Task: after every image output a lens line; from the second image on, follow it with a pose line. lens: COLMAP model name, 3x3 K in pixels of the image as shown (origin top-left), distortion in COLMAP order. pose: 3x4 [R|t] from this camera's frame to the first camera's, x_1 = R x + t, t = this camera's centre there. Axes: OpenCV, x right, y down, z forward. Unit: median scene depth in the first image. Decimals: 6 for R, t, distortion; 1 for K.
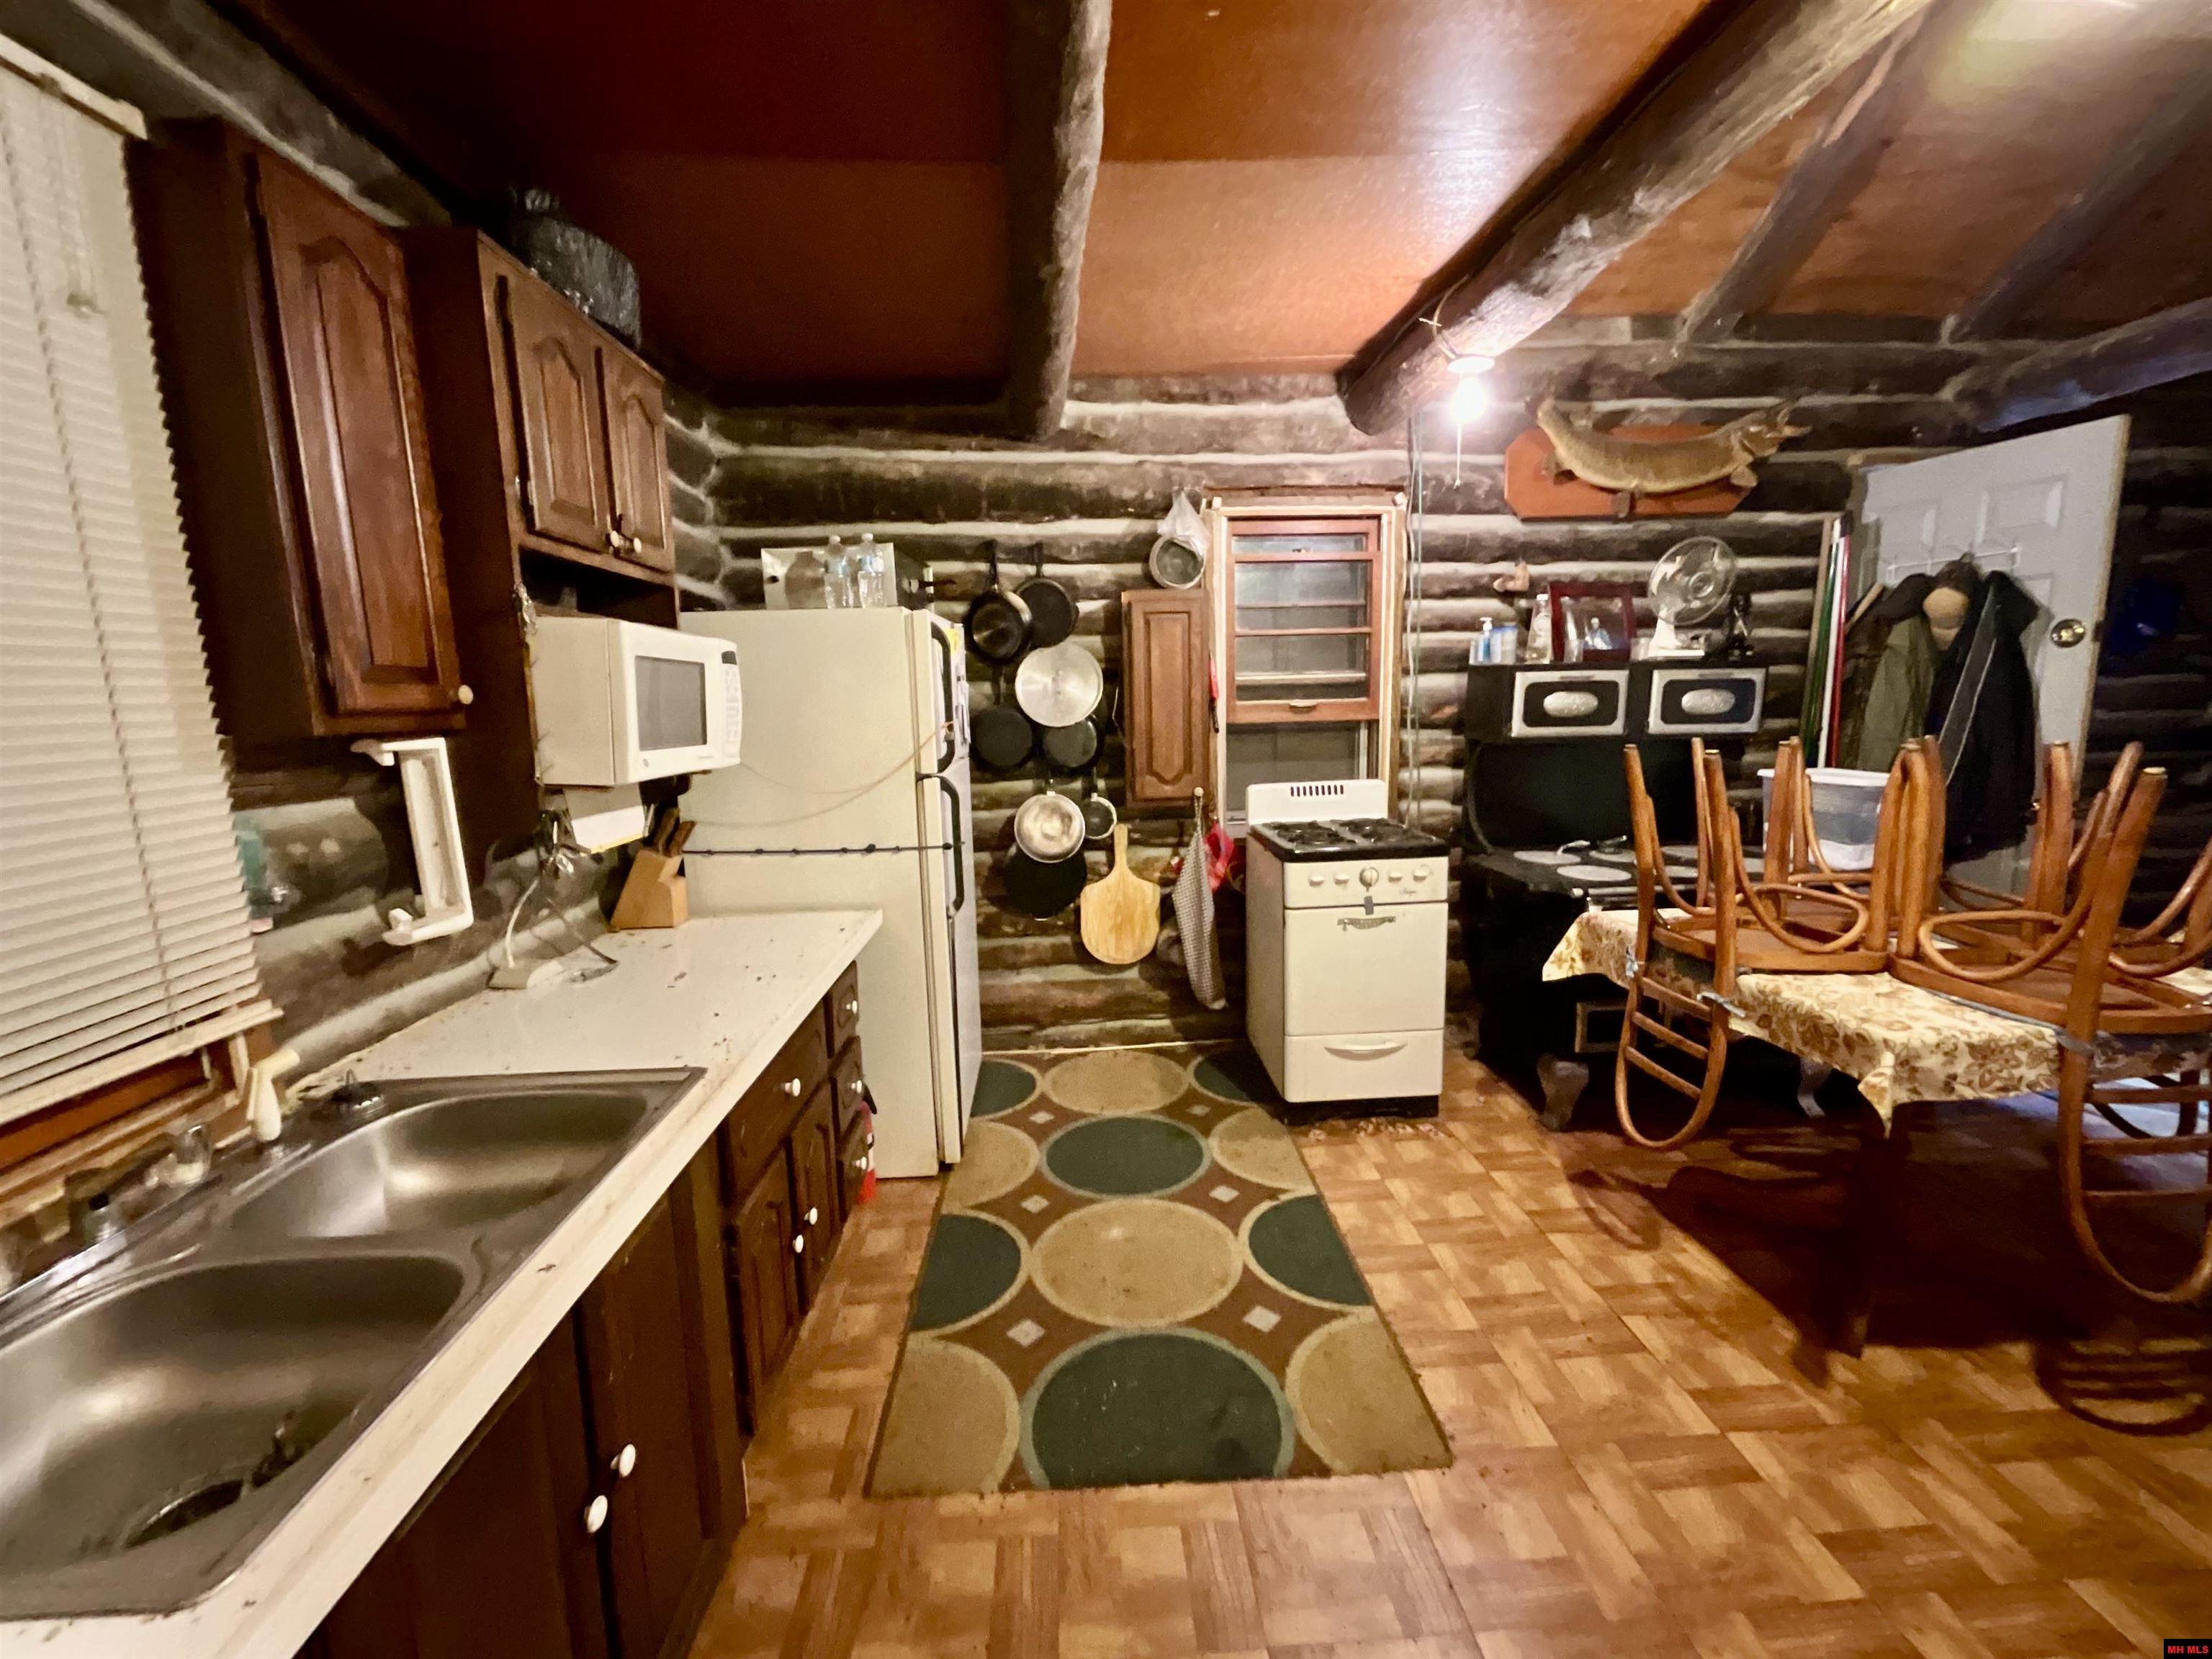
lens RADIAL K [[894.0, 0, 1109.2], [0, 894.0, 825.3], [0, 0, 1]] dist [0.000279, -0.000498]
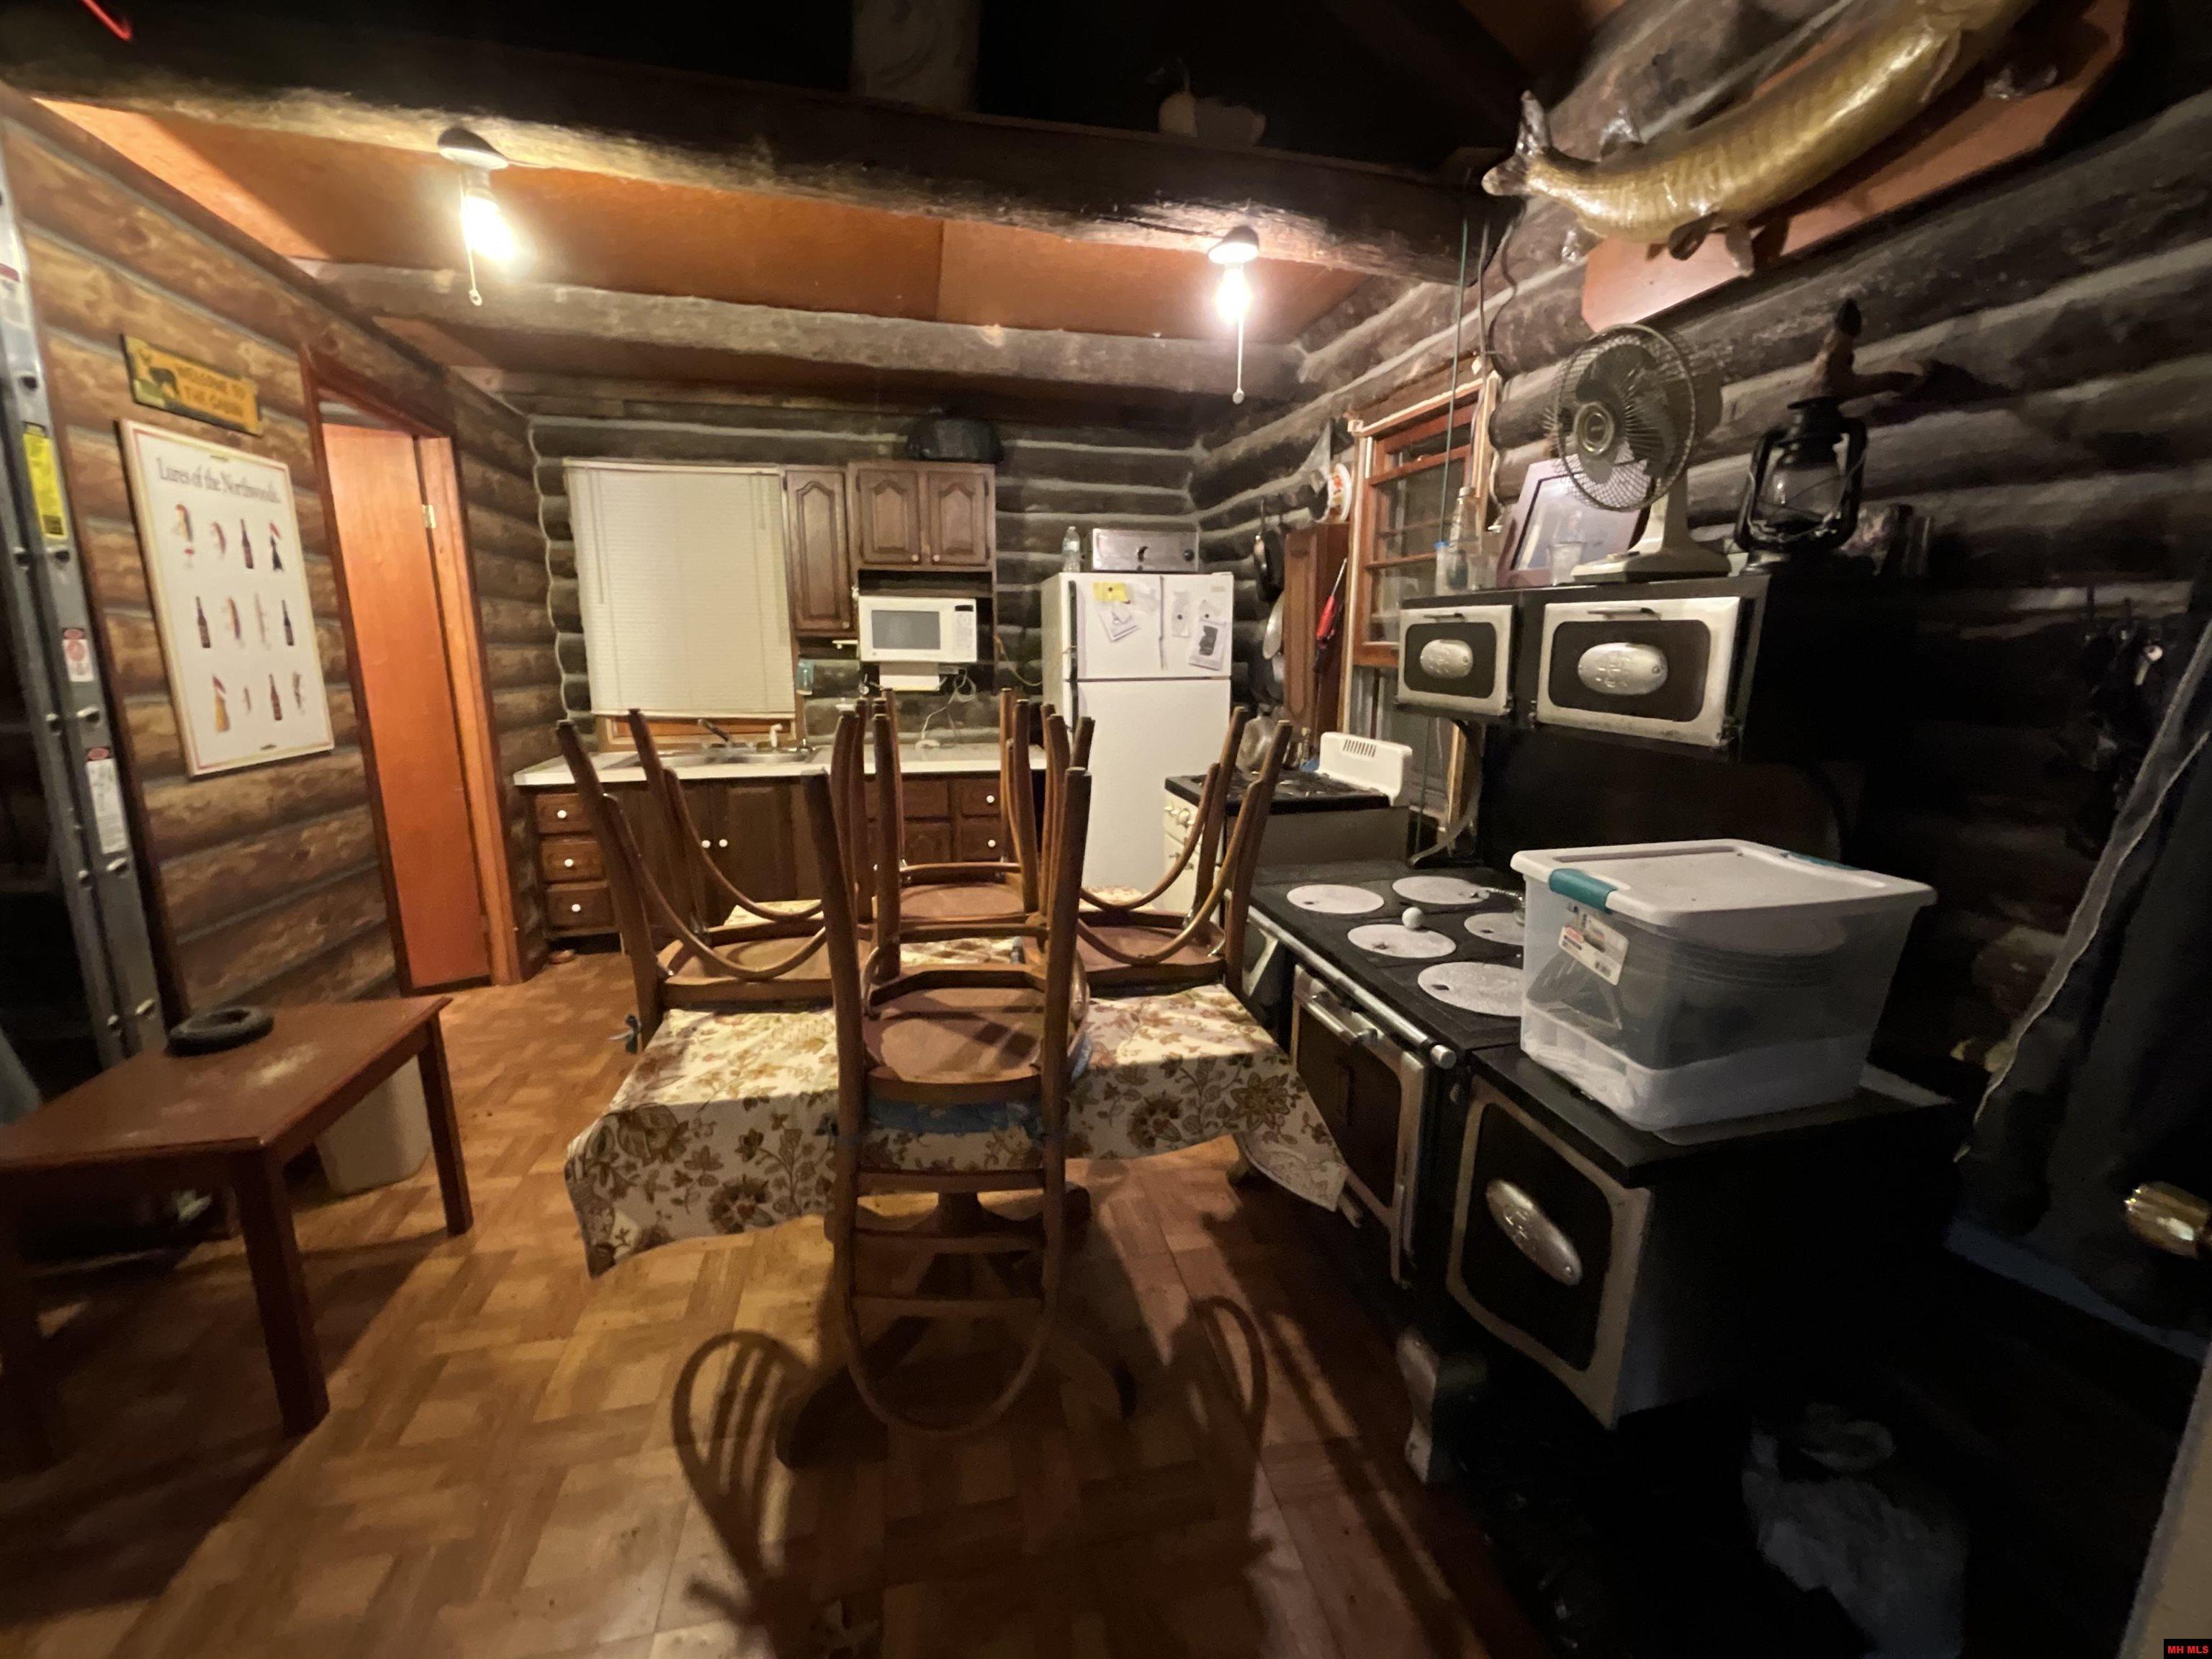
lens RADIAL K [[894.0, 0, 1104.3], [0, 894.0, 830.2], [0, 0, 1]] dist [0.000279, -0.000498]
pose [[0.161238, 0.231289, -0.959431, 1.108639], [-0.150827, 0.966506, 0.207647, -0.111044], [0.975322, 0.111227, 0.190722, 0.638578]]
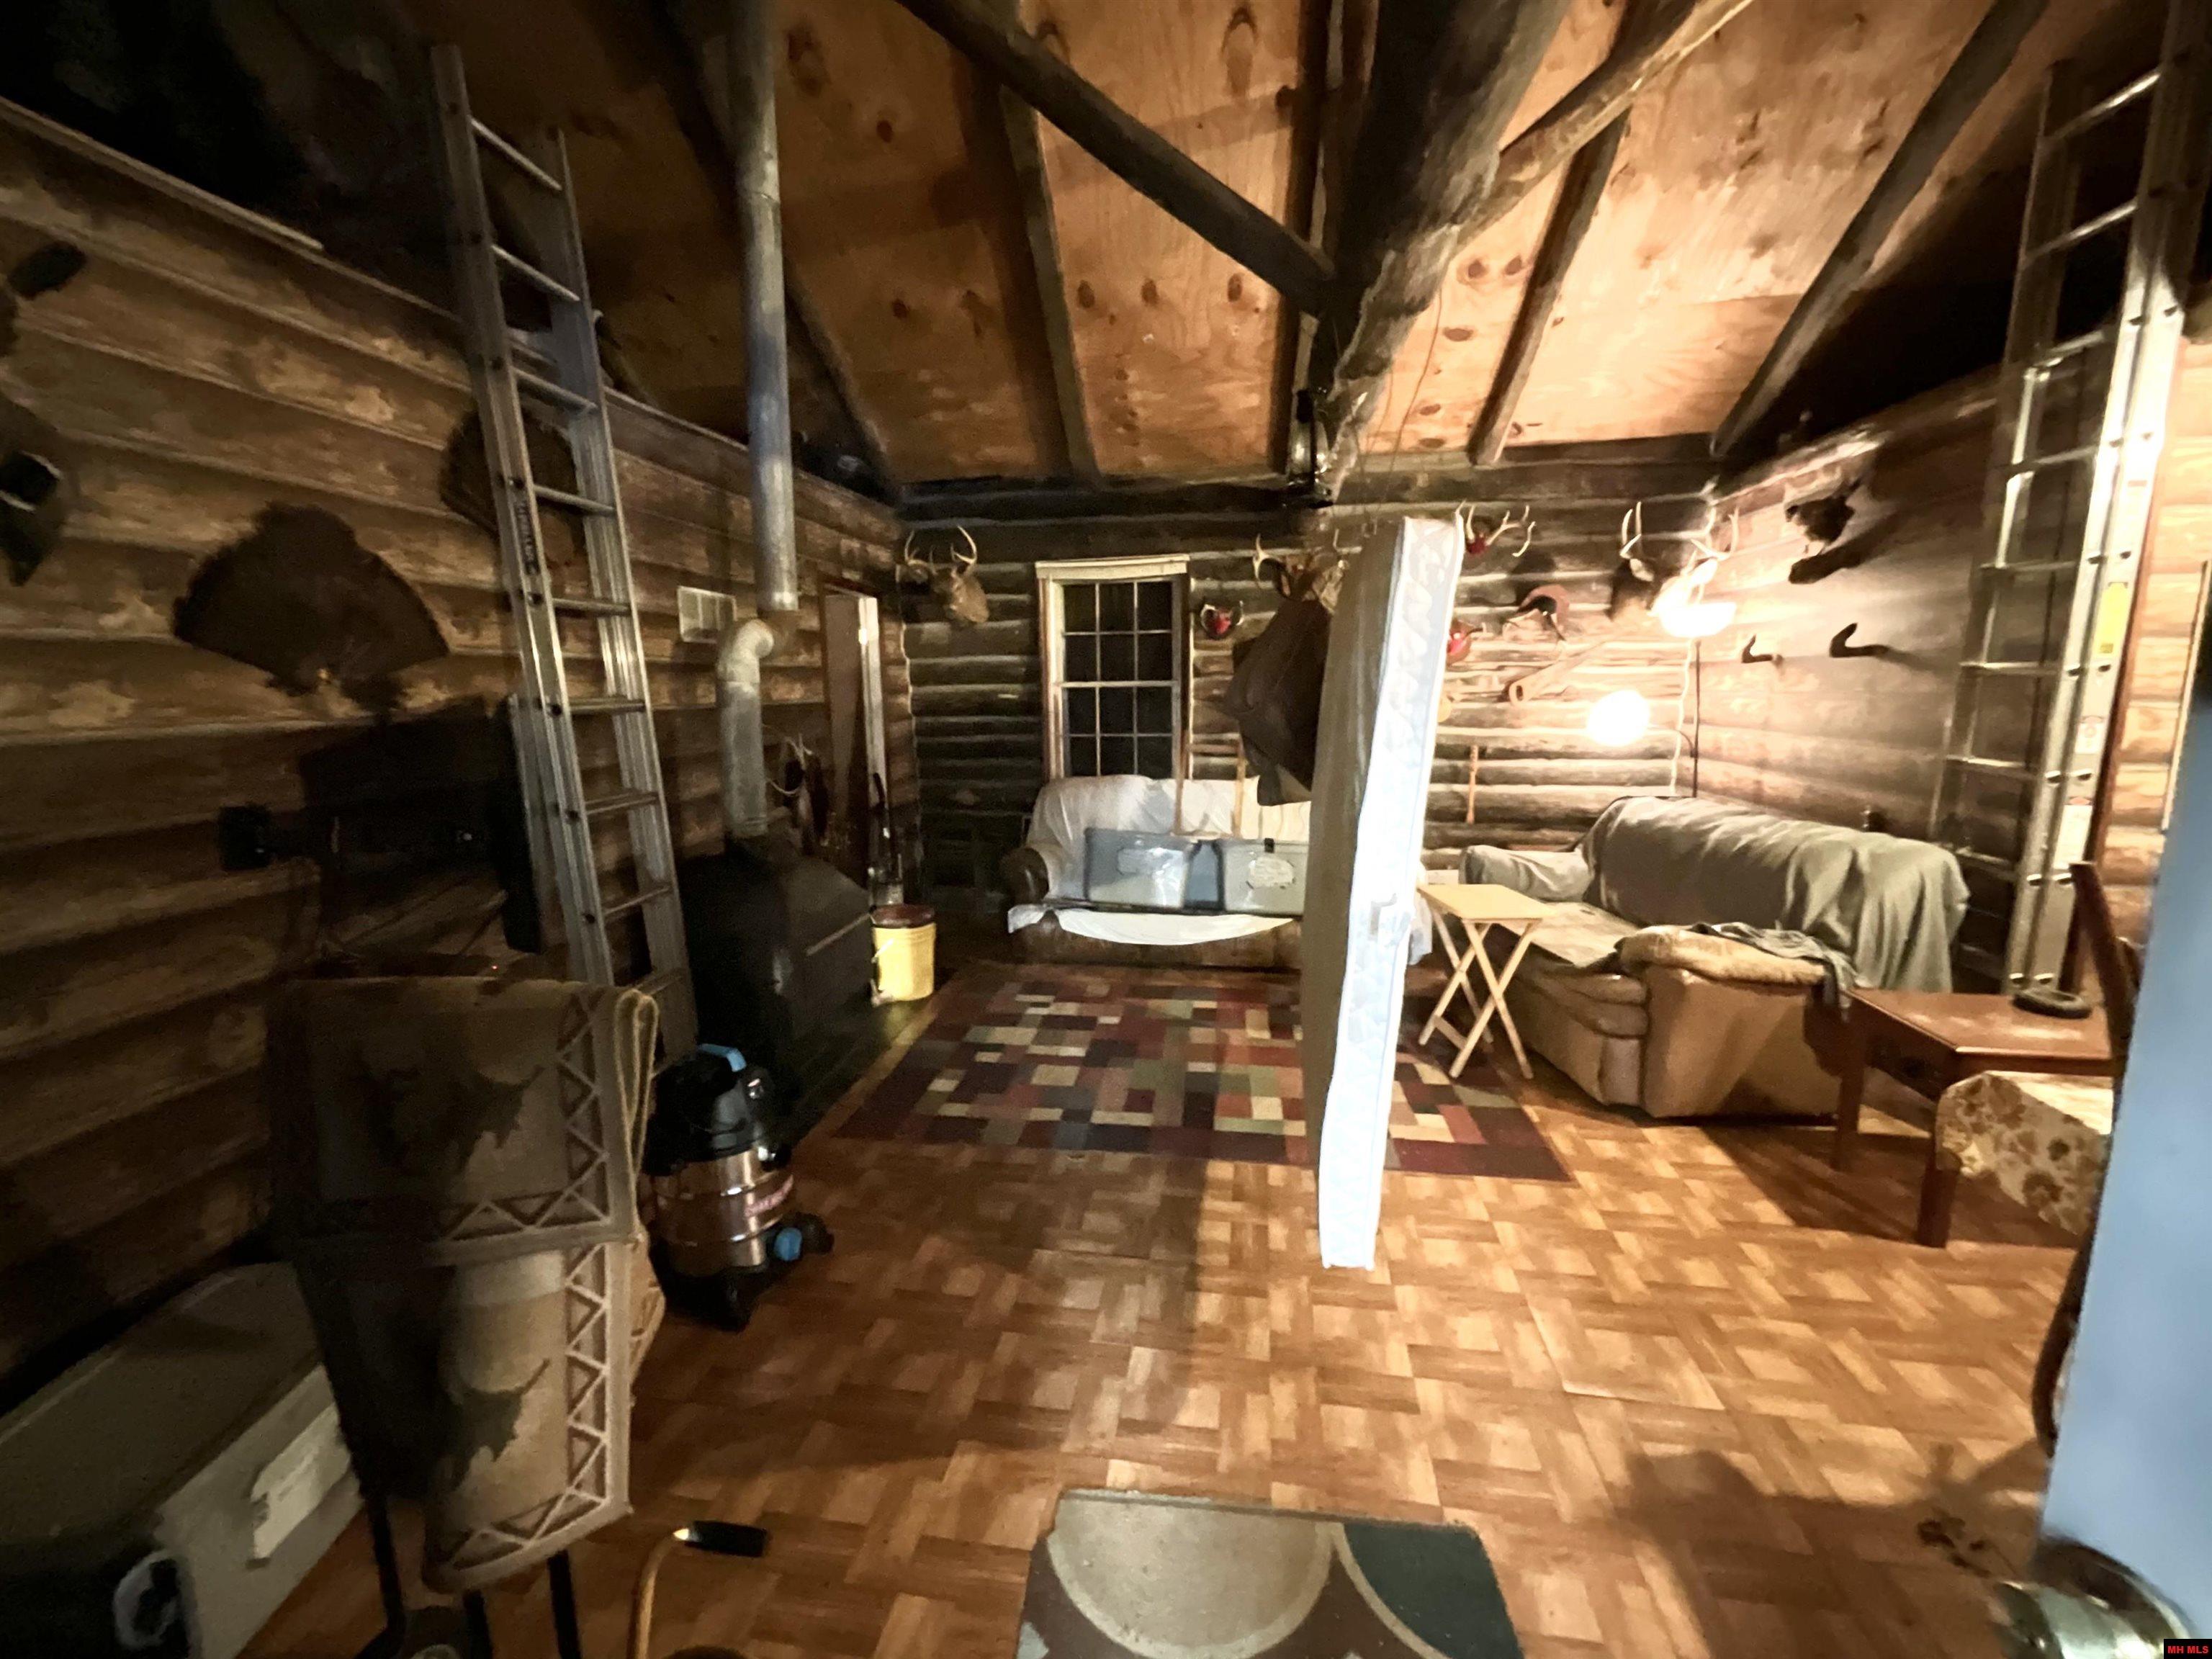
lens RADIAL K [[894.0, 0, 1109.4], [0, 894.0, 829.0], [0, 0, 1]] dist [0.000279, -0.000498]
pose [[-0.976545, 0.005004, 0.215255, 1.145706], [0.068414, 0.955132, 0.288170, -0.220612], [-0.204155, 0.296138, -0.933072, 1.087832]]
